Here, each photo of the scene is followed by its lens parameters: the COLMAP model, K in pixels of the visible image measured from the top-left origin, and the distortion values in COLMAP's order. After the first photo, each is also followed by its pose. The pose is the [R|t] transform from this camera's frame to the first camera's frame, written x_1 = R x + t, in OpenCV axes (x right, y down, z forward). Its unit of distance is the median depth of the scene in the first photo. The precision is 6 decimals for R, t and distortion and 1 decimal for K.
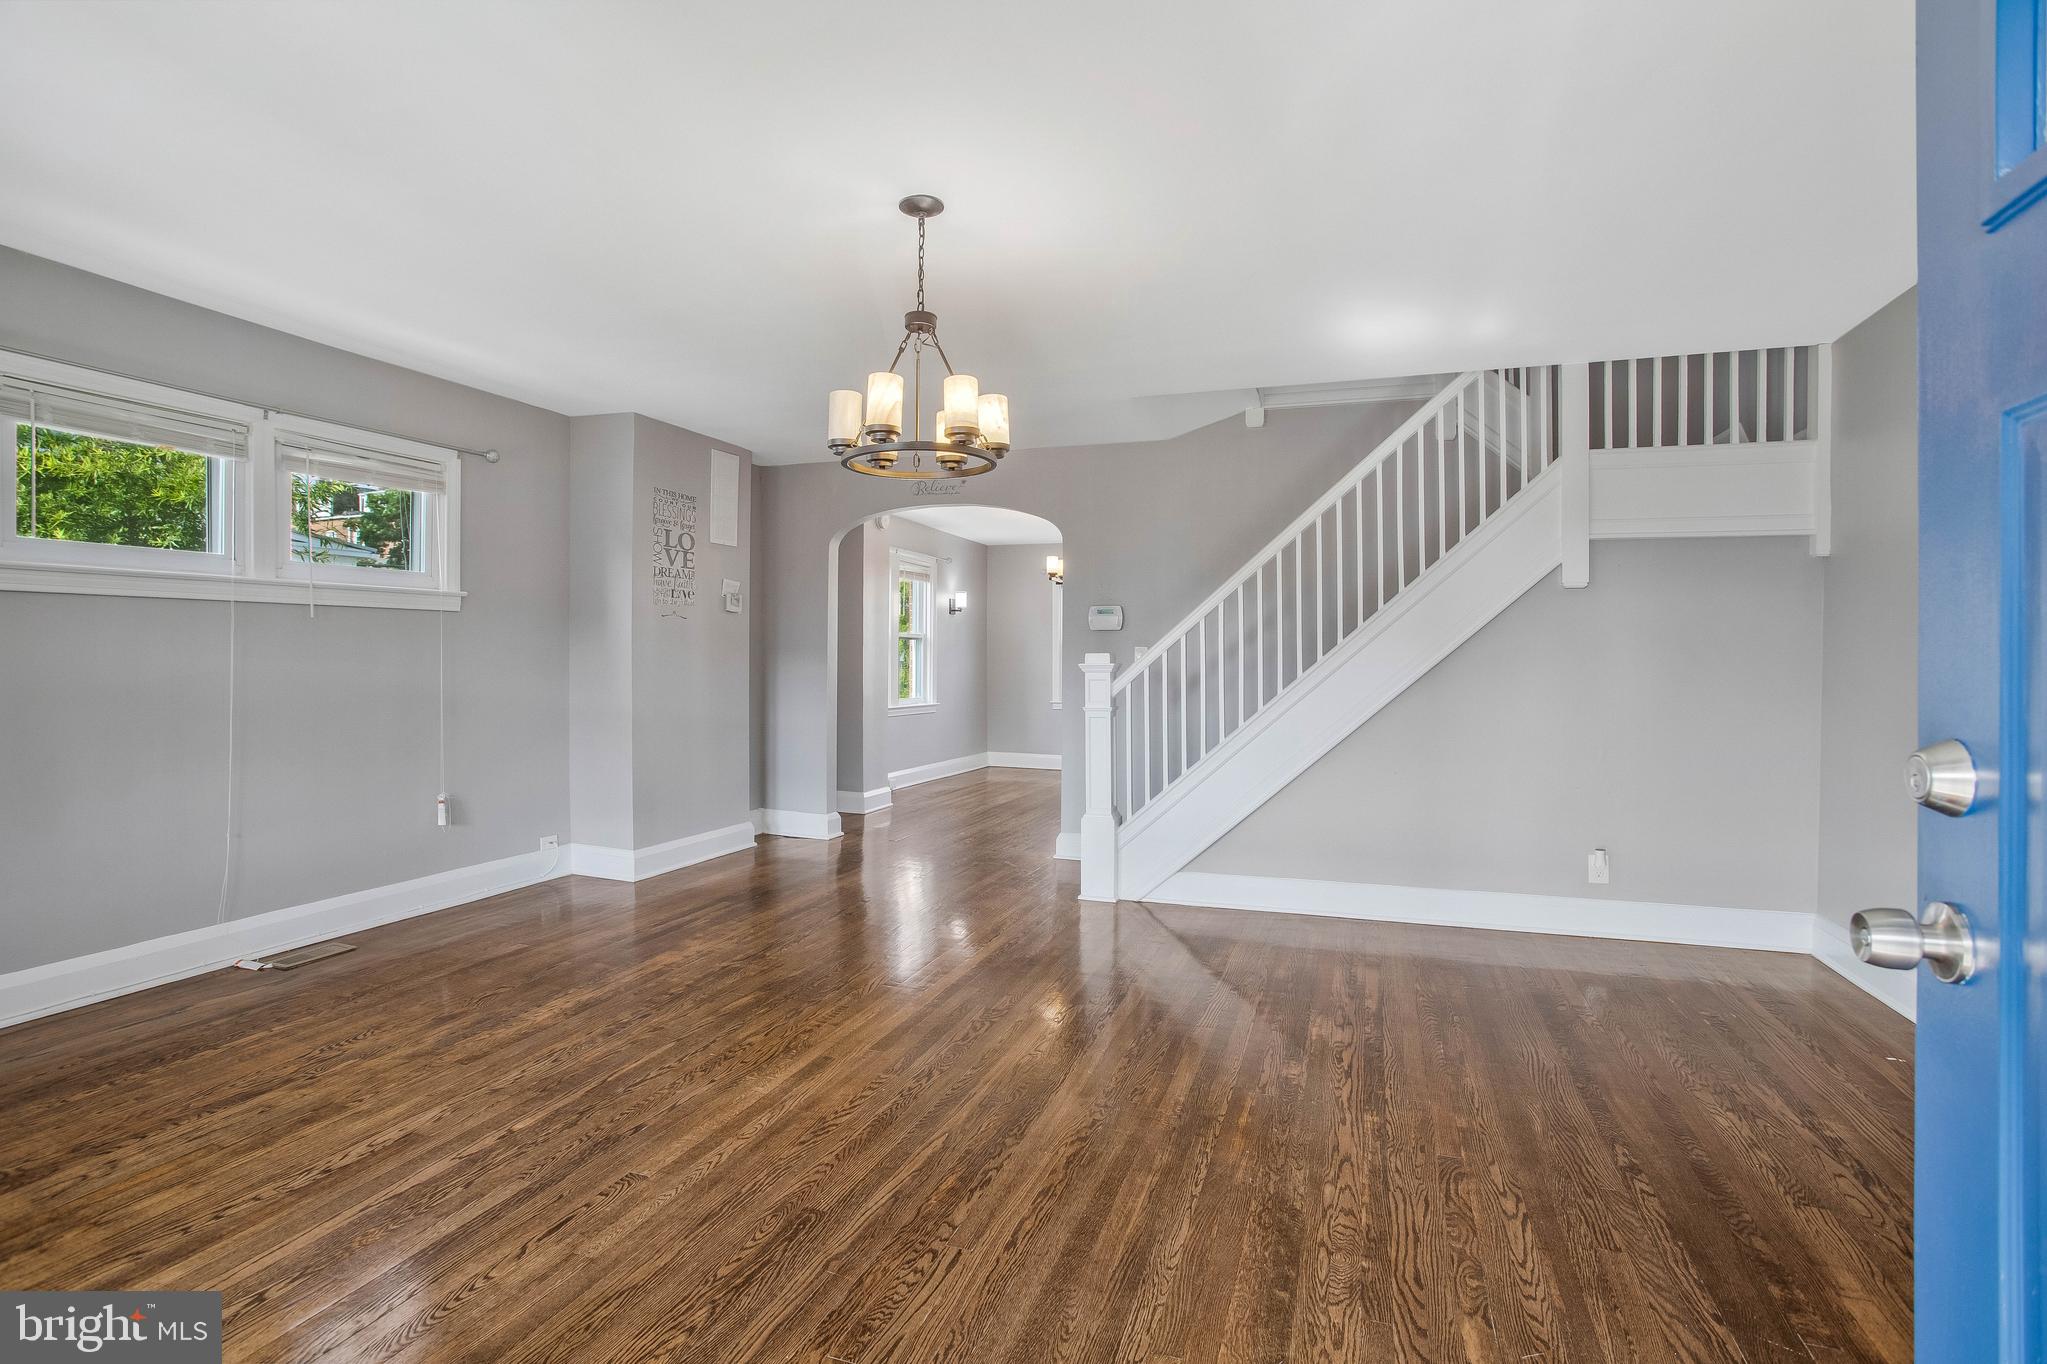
lens RADIAL K [[986.3, 0, 1023.5], [0, 986.3, 682.0], [0, 0, 1]] dist [-0.079586, 0.029856]
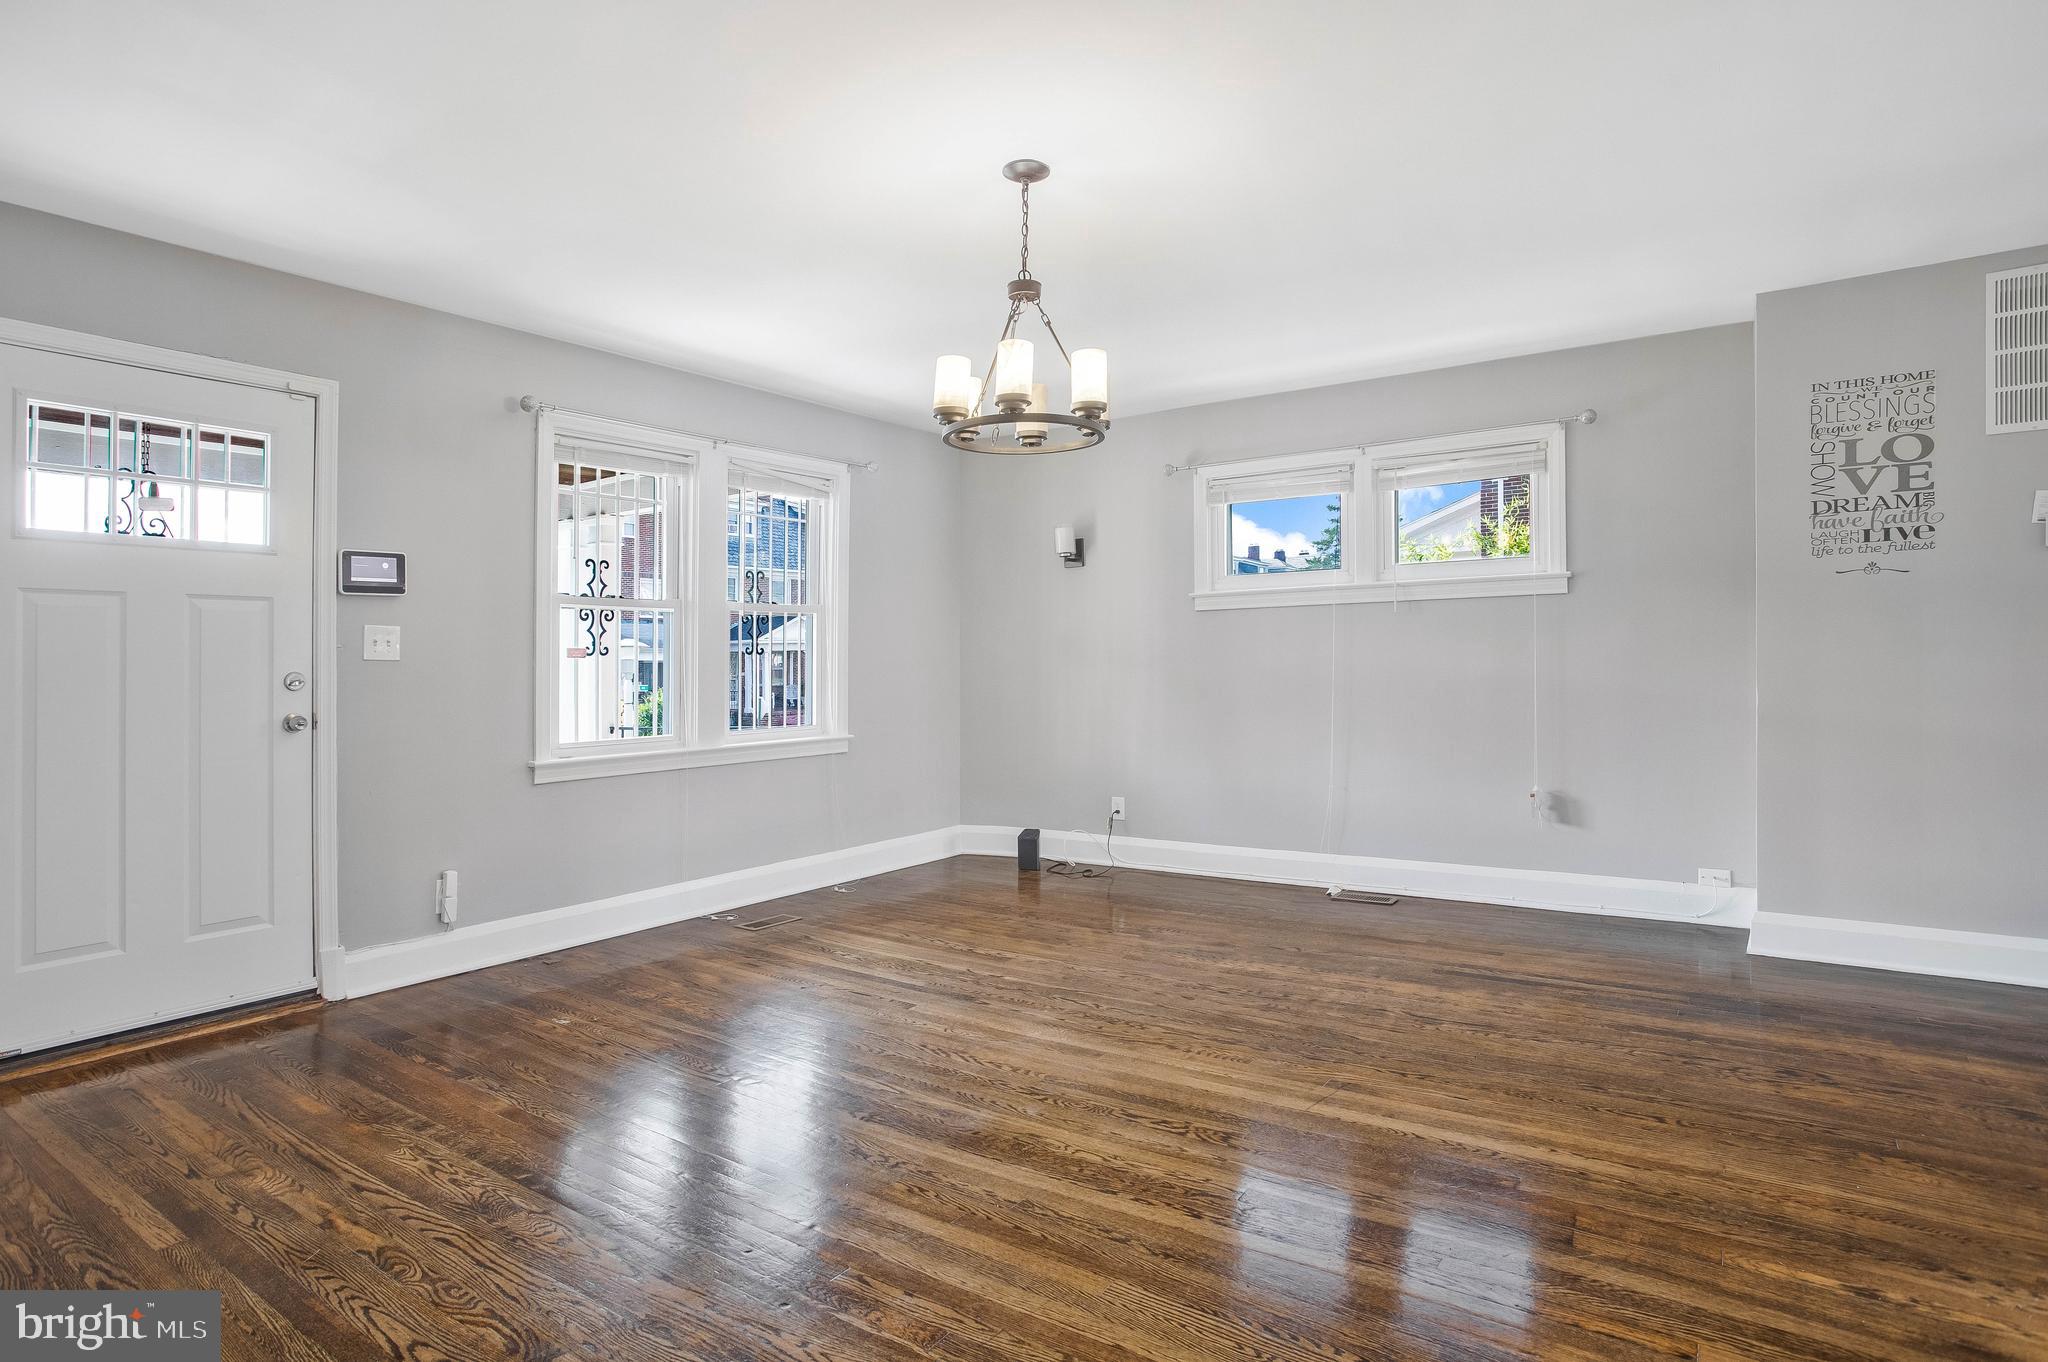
lens RADIAL K [[1098.0, 0, 1024.0], [0, 1098.0, 681.0], [0, 0, 1]] dist [-0.072626, 0.033751]
pose [[-0.267371, 0.014877, -0.963479, 0.865659], [-0.007988, 0.999812, 0.017655, -0.006069], [0.963560, 0.012416, -0.267202, 1.220368]]
